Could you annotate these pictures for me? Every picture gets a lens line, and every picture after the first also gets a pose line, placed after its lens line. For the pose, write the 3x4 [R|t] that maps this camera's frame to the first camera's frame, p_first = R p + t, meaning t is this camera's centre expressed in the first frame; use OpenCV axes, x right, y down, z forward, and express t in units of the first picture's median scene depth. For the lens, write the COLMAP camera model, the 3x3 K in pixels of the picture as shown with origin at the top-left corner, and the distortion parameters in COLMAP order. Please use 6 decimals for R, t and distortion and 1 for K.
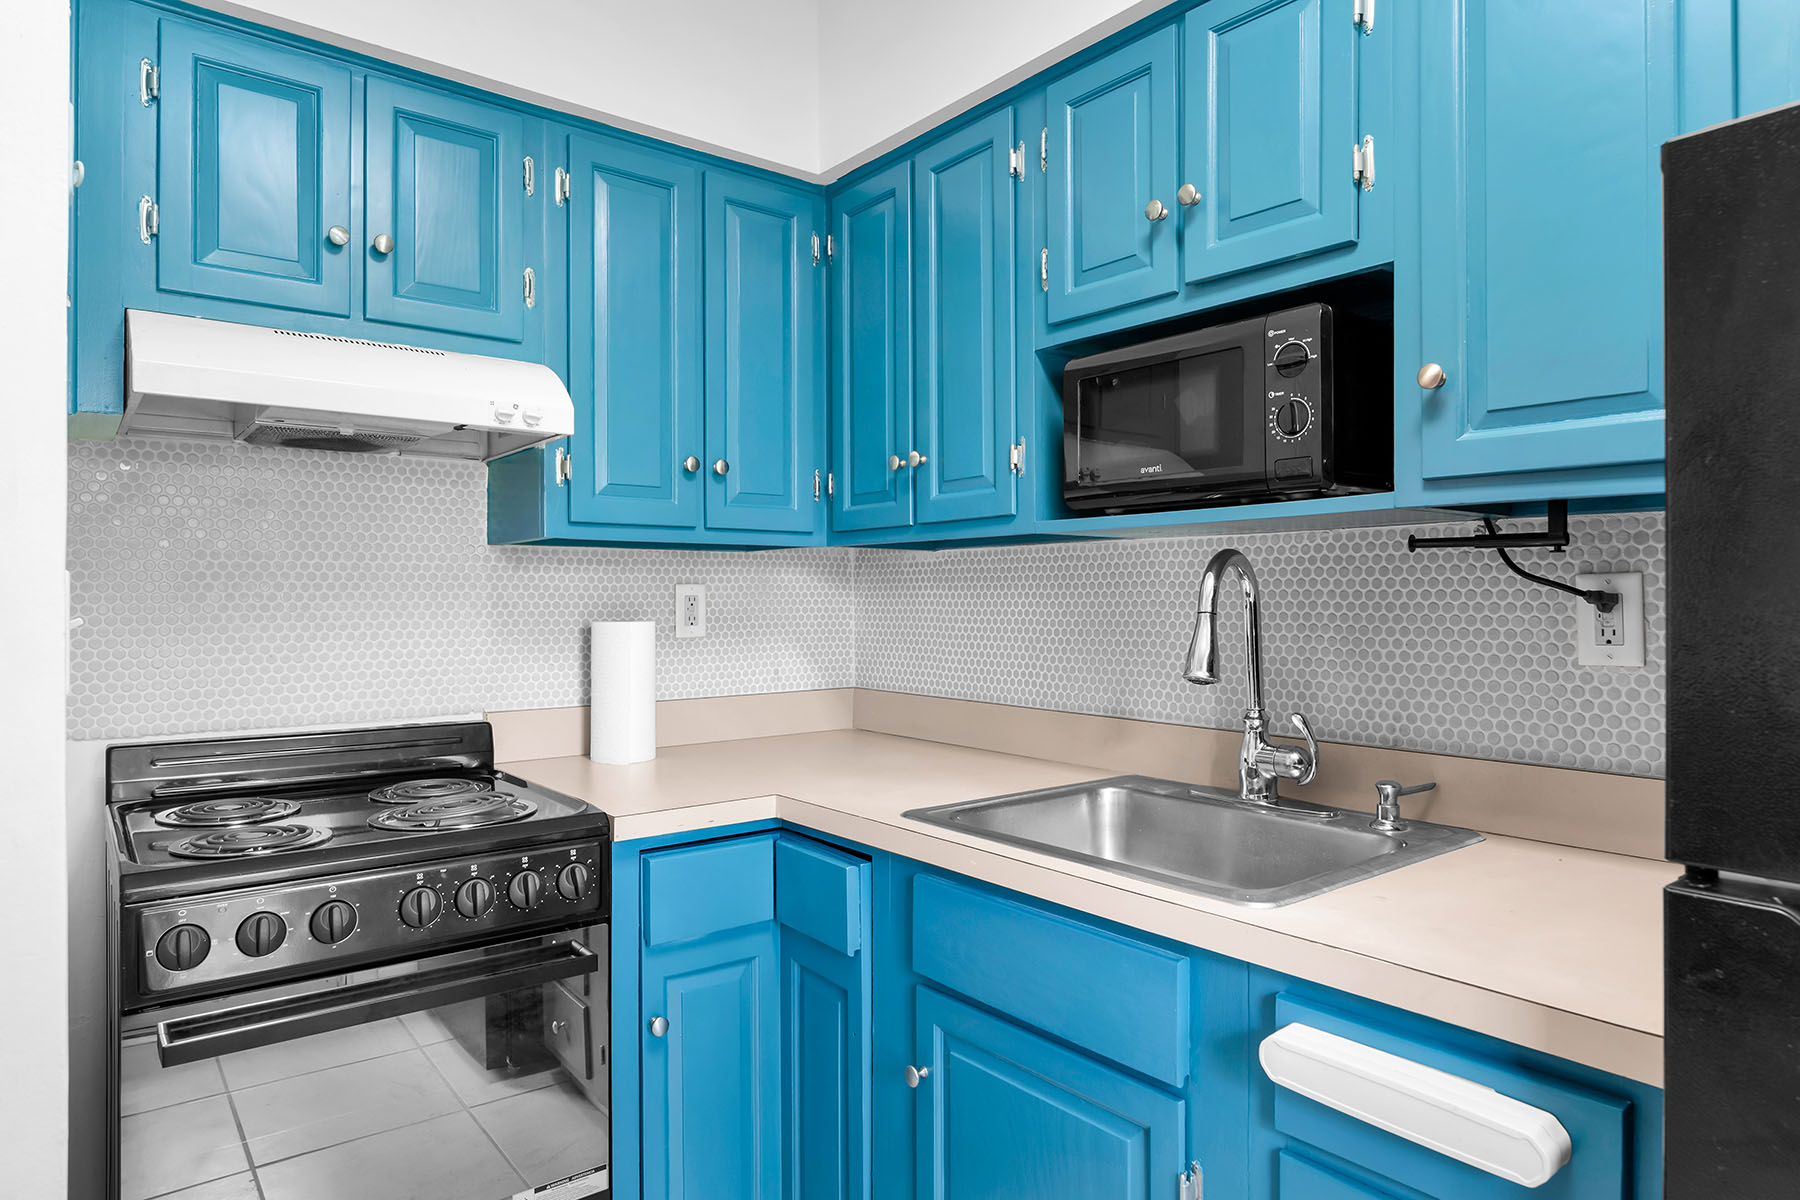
lens RADIAL K [[1062.0, 0, 898.8], [0, 1062.0, 582.7], [0, 0, 1]] dist [-0.017610, -0.000367]
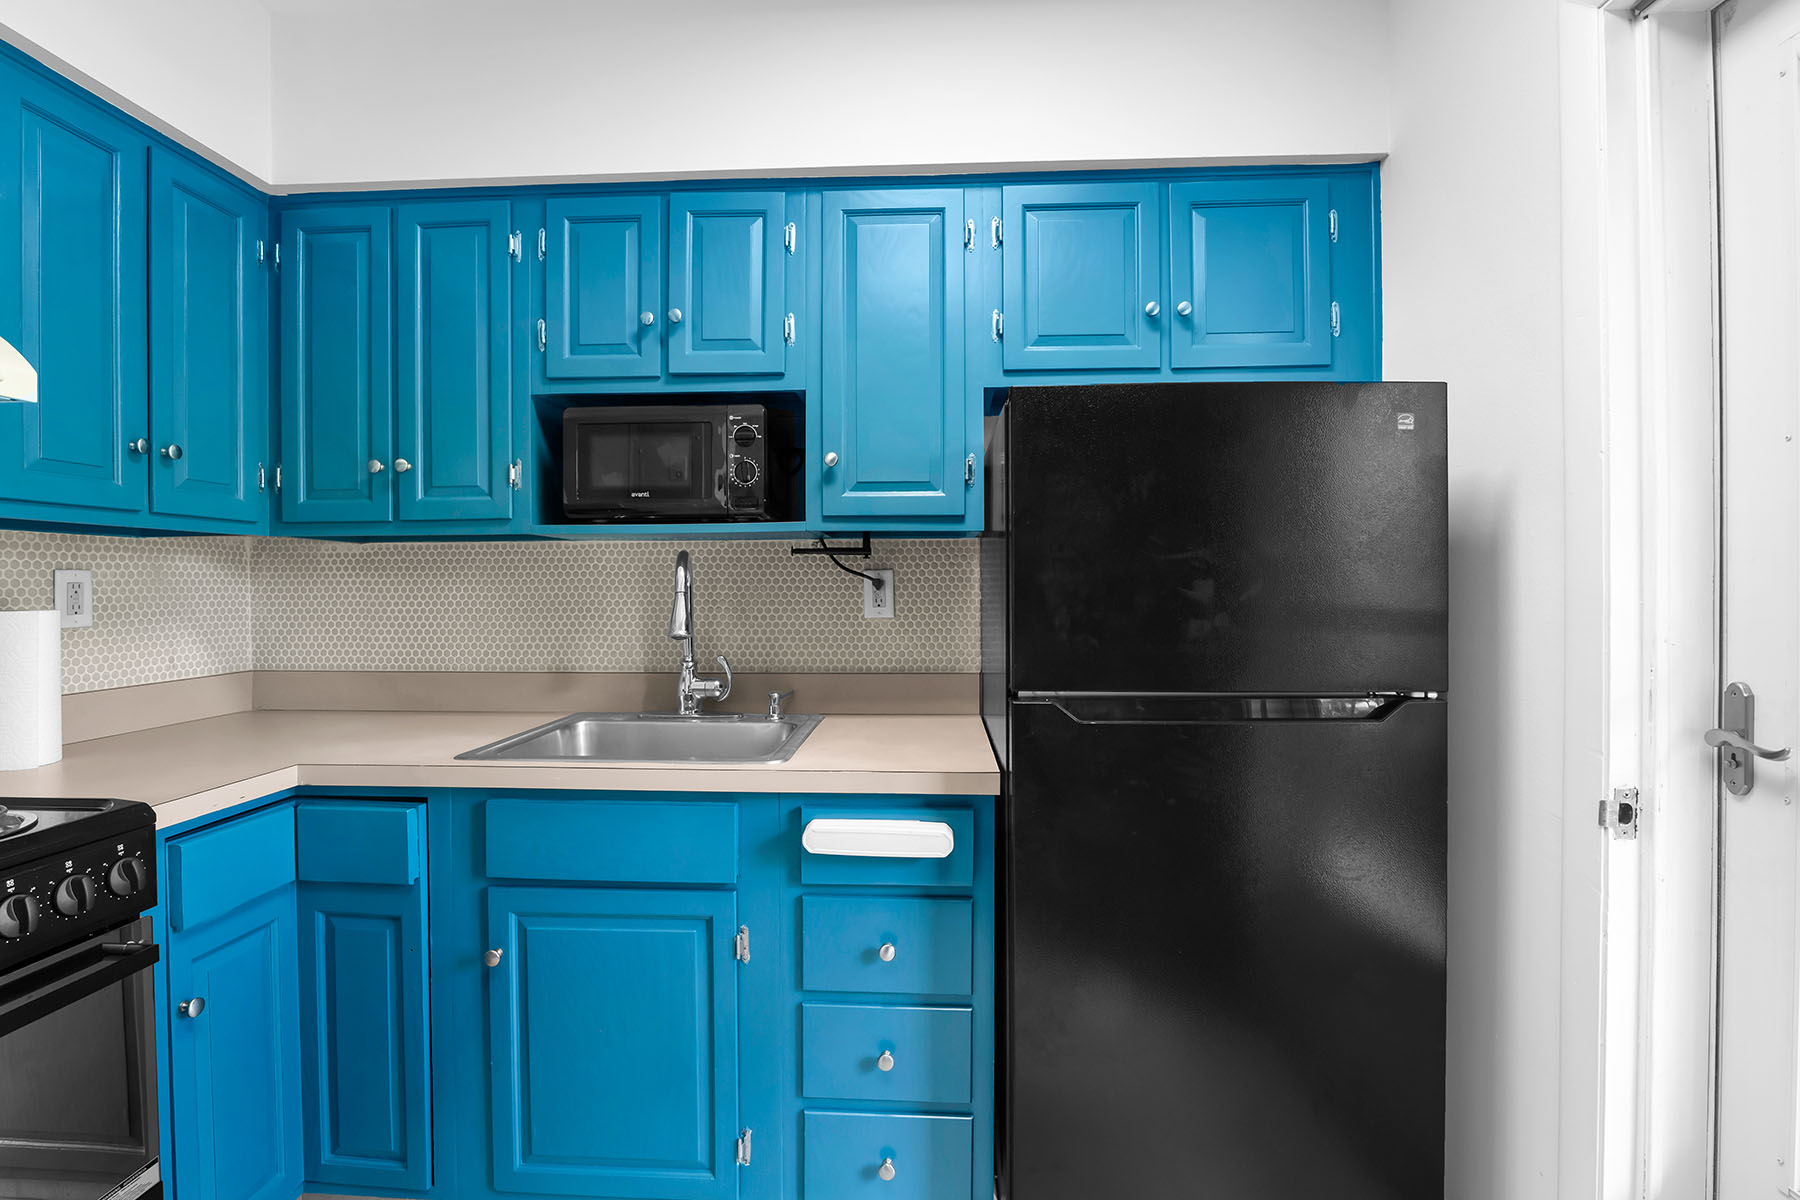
lens RADIAL K [[828.1, 0, 892.8], [0, 828.1, 579.5], [0, 0, 1]] dist [-0.021288, -0.000140]
pose [[0.655731, 0.003832, 0.754985, -0.370470], [-0.006555, 0.999978, 0.000618, 0.006280], [-0.754966, -0.005355, 0.655742, -0.007880]]
